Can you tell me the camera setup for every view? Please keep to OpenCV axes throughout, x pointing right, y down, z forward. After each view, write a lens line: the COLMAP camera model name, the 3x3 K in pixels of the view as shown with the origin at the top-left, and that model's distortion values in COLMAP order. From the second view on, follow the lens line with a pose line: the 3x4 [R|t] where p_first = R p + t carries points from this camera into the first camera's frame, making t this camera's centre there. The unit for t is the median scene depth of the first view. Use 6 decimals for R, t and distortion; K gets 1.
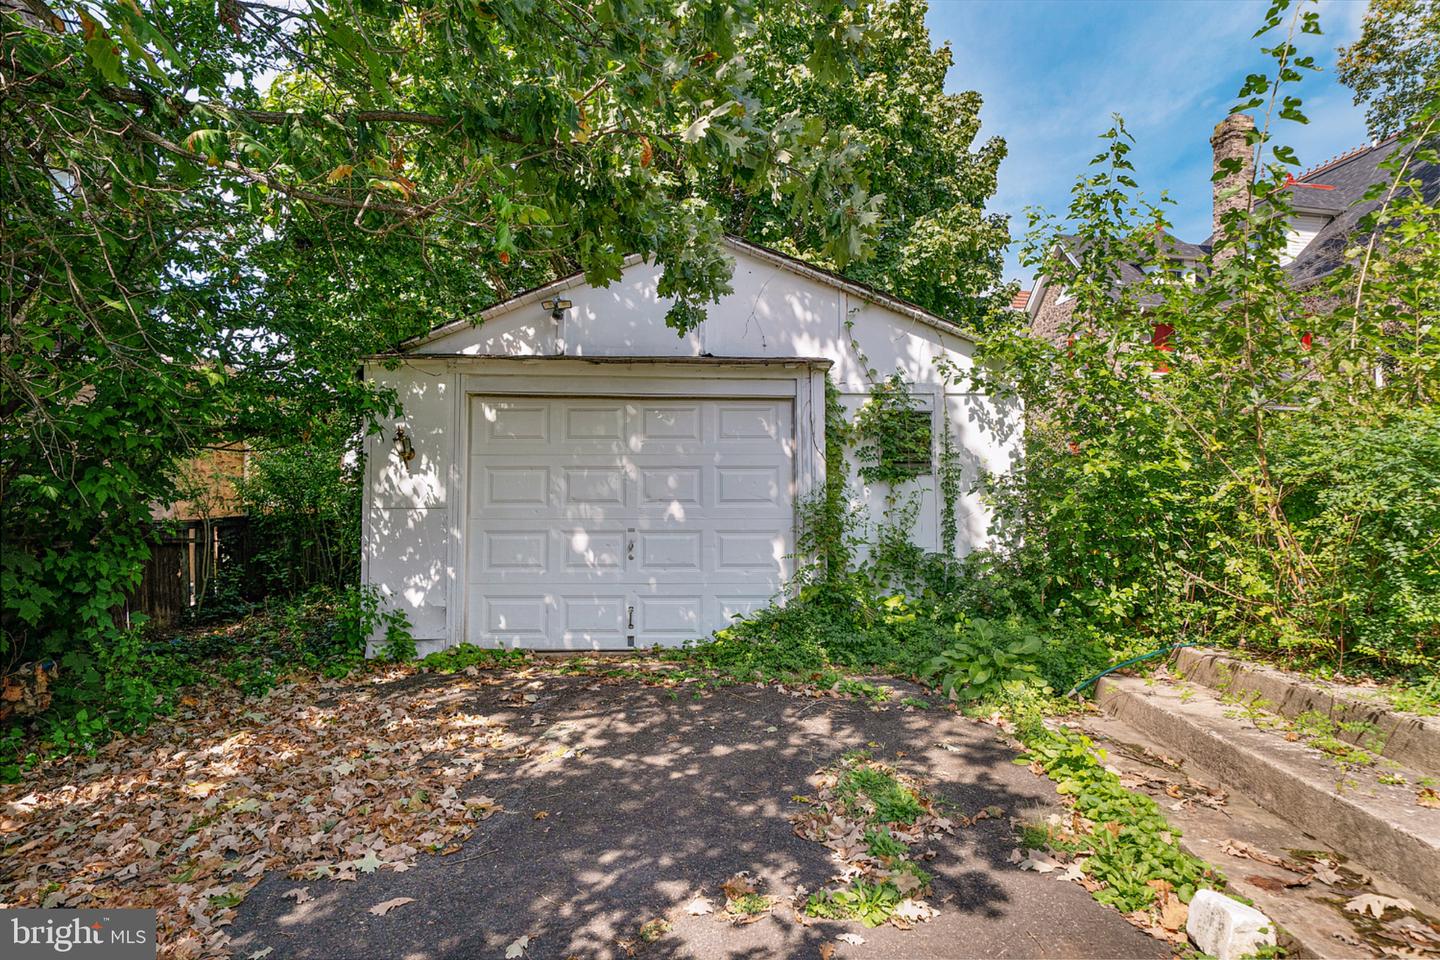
lens RADIAL K [[860.4, 0, 719.6], [0, 860.4, 474.2], [0, 0, 1]] dist [0.027739, 0.001529]
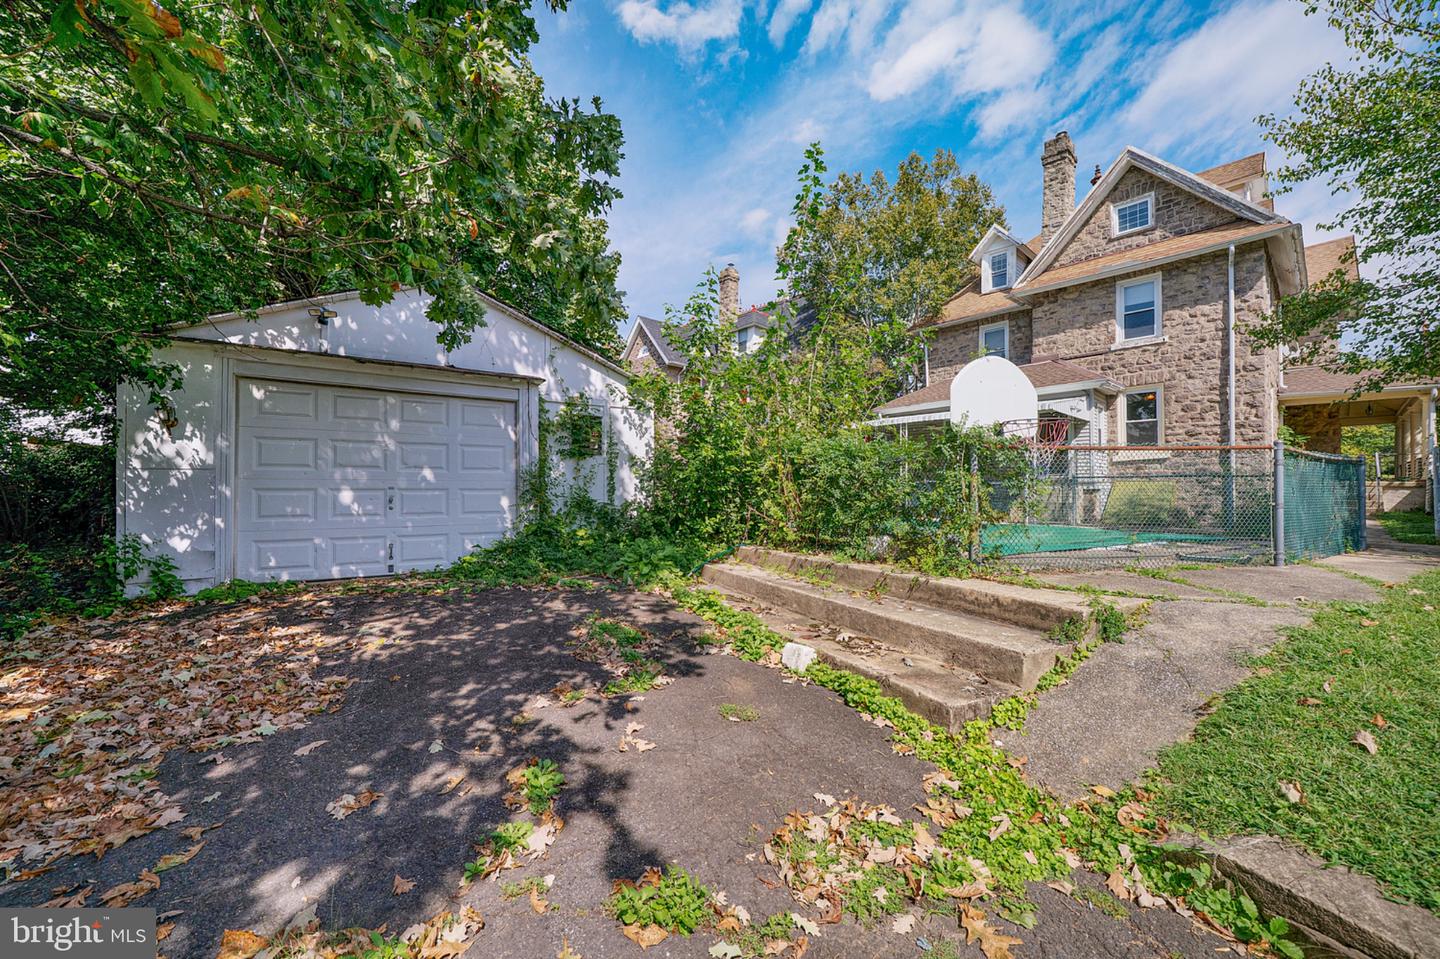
lens RADIAL K [[566.9, 0, 723.4], [0, 566.9, 477.6], [0, 0, 1]] dist [-0.008240, 0.000650]
pose [[0.844639, 0.013286, 0.535172, -0.173807], [-0.029528, 0.999326, 0.021794, 0.016422], [-0.534522, -0.034210, 0.844462, -0.050348]]
